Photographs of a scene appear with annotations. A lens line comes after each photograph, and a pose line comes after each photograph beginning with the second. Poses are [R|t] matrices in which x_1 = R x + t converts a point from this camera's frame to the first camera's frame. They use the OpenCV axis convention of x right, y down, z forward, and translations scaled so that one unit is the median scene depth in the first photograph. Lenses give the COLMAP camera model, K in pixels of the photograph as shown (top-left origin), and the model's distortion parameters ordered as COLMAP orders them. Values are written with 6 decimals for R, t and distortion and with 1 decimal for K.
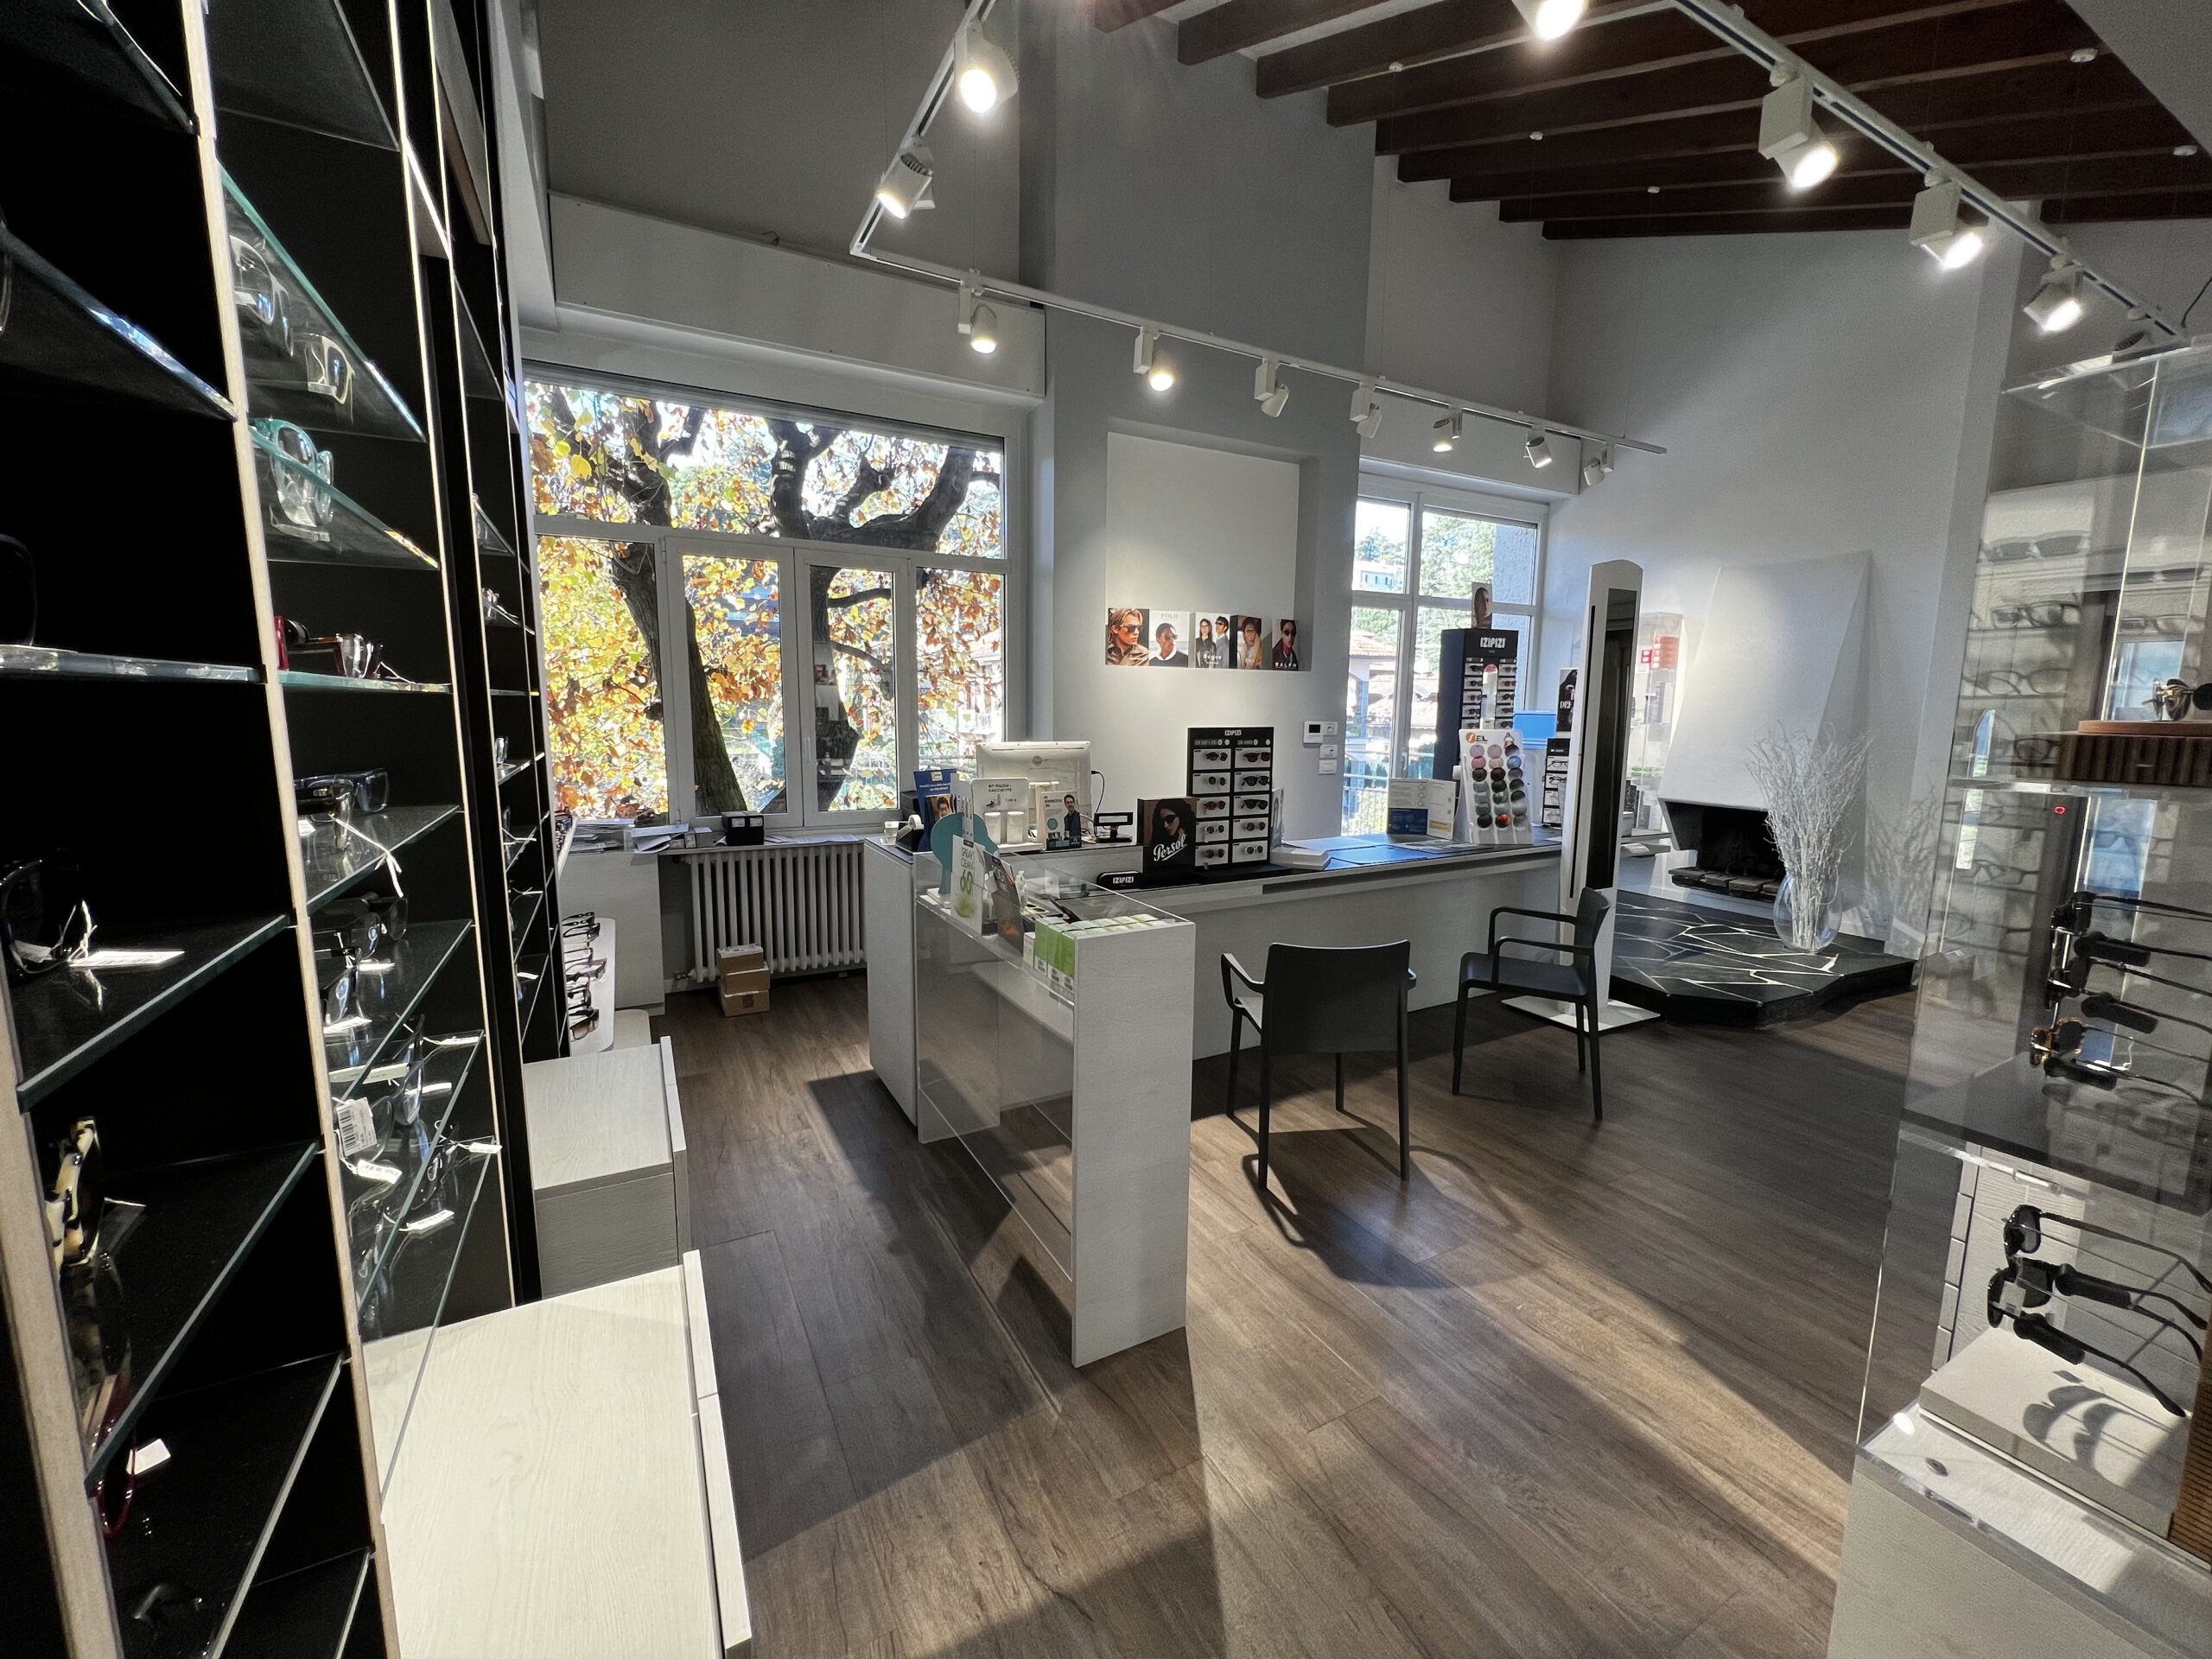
lens RADIAL K [[883.5, 0, 1096.2], [0, 883.5, 828.4], [0, 0, 1]] dist [-0.003517, 0.000712]
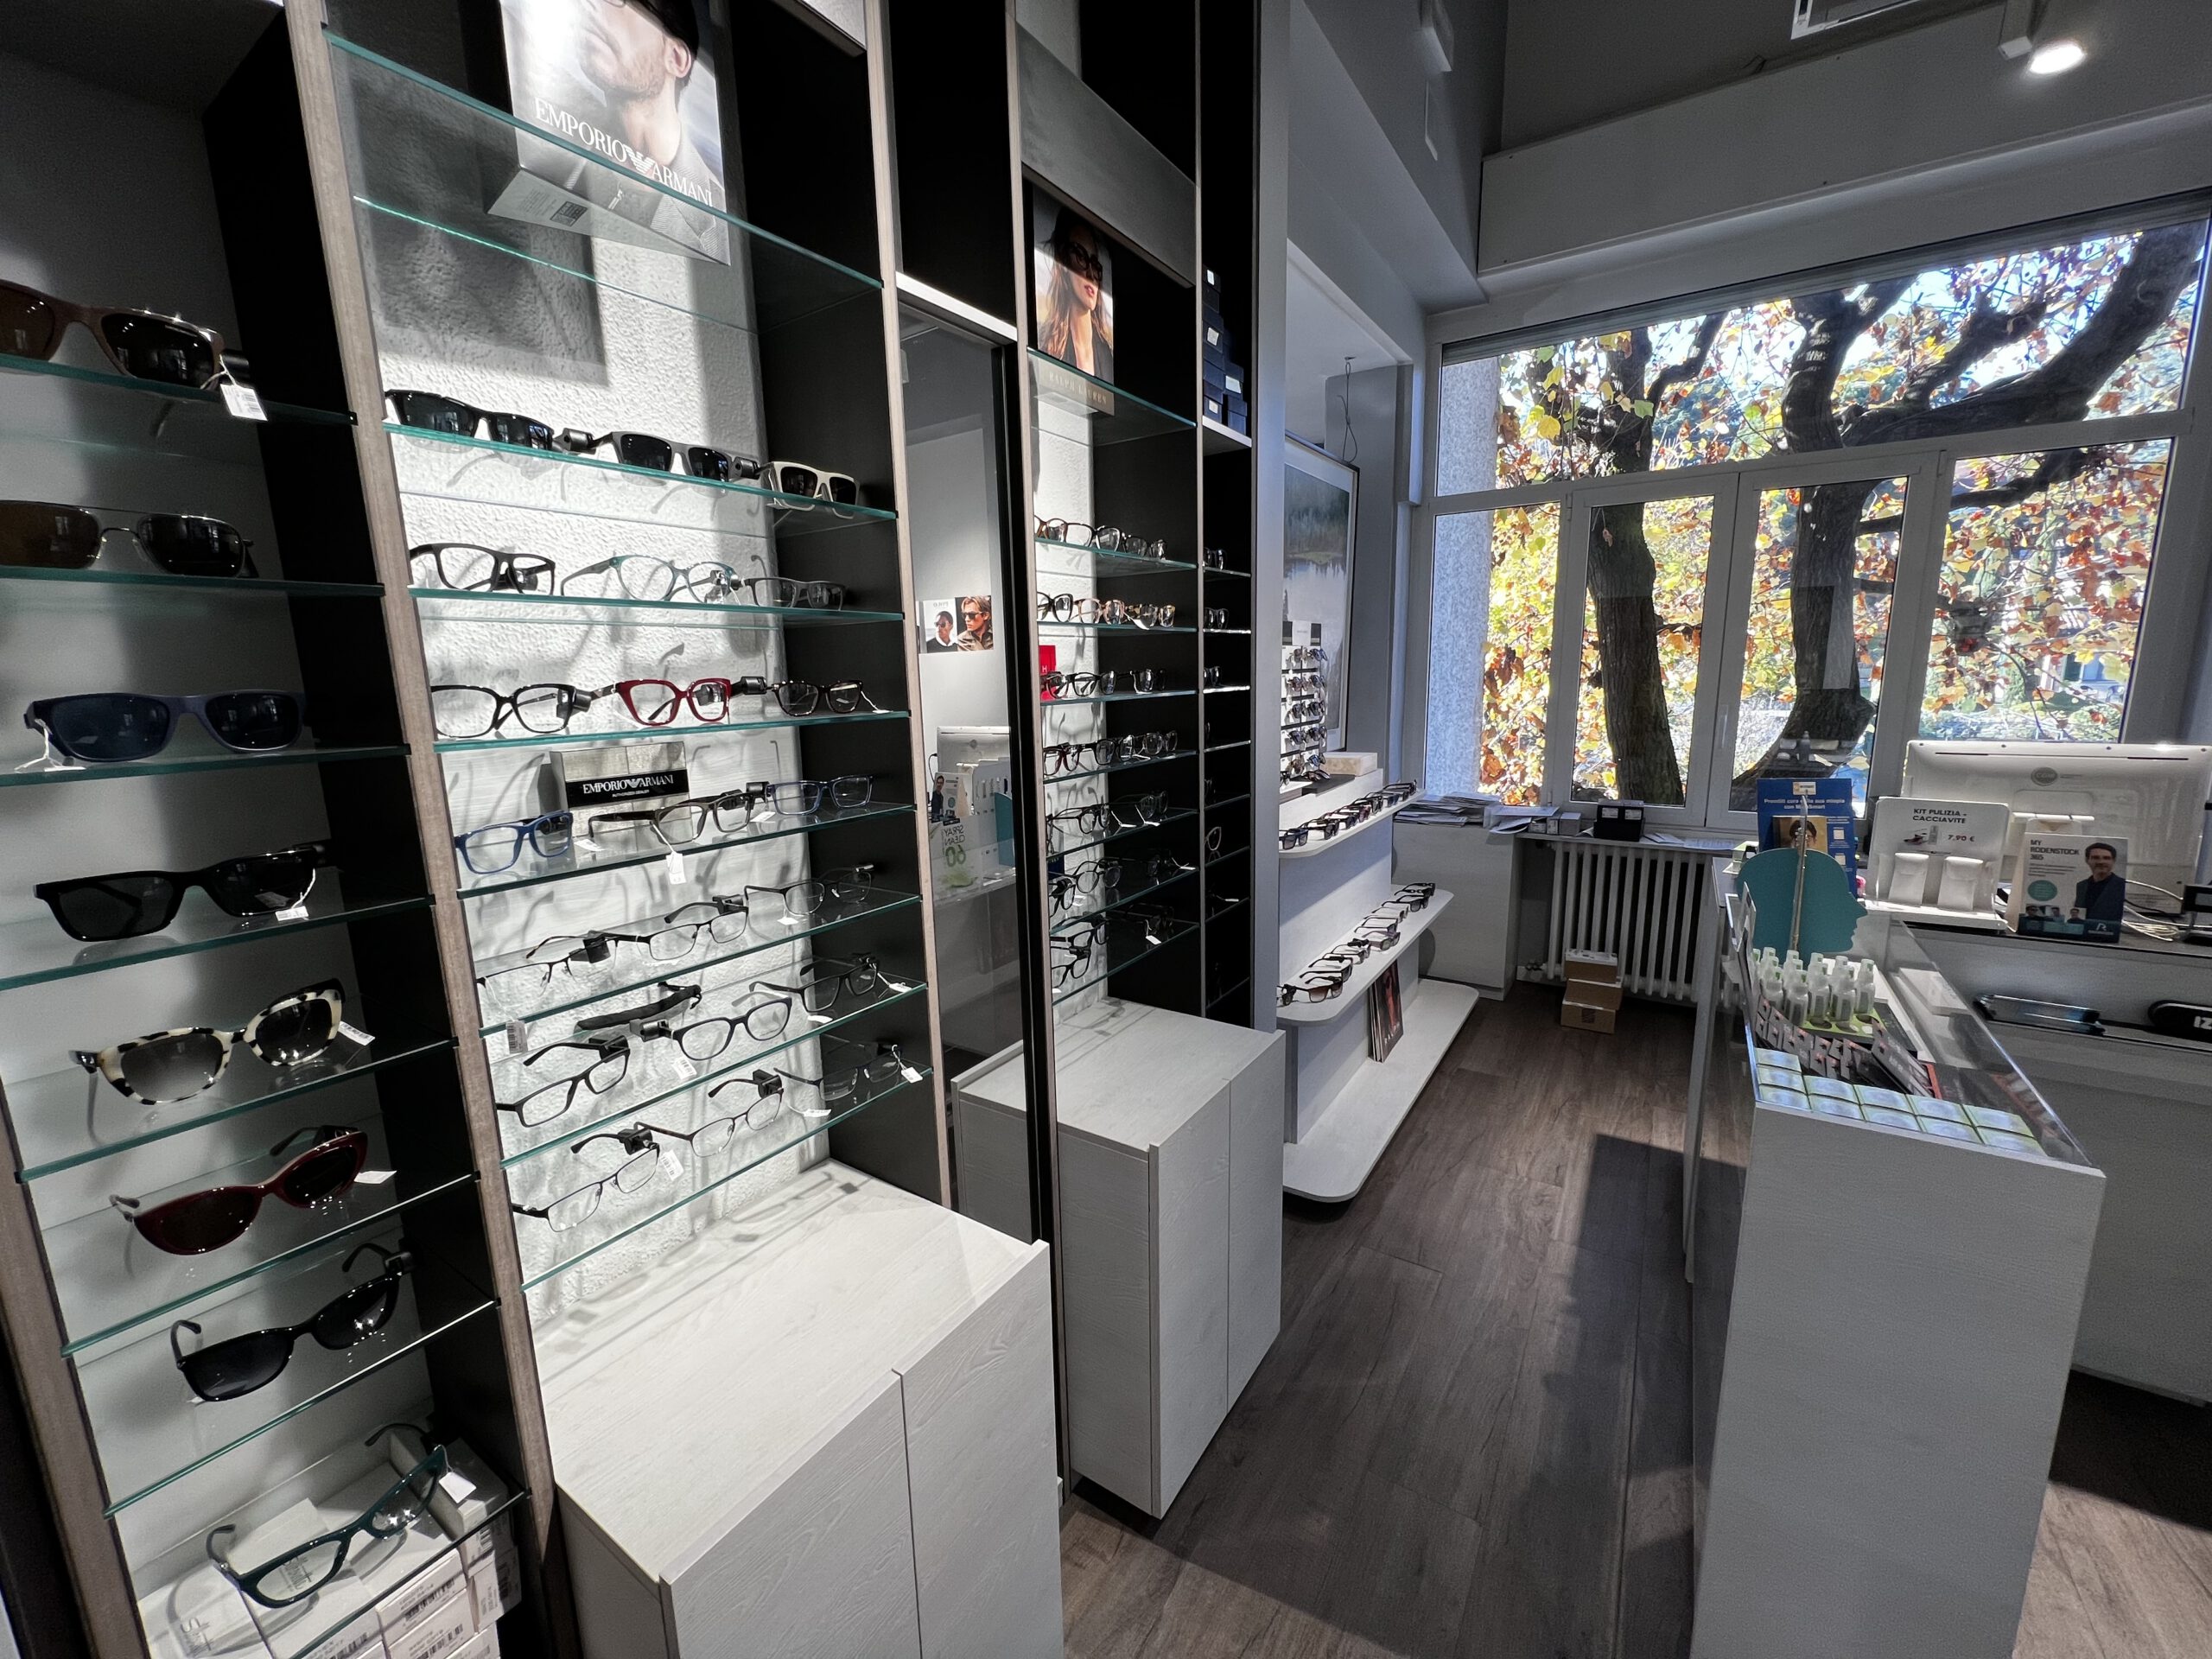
lens RADIAL K [[883.5, 0, 1096.7], [0, 883.5, 826.3], [0, 0, 1]] dist [-0.003517, 0.000712]
pose [[0.471628, 0.135525, -0.871321, 0.114258], [-0.094225, 0.990207, 0.103015, -0.035071], [0.876749, 0.033515, 0.479779, 0.140956]]
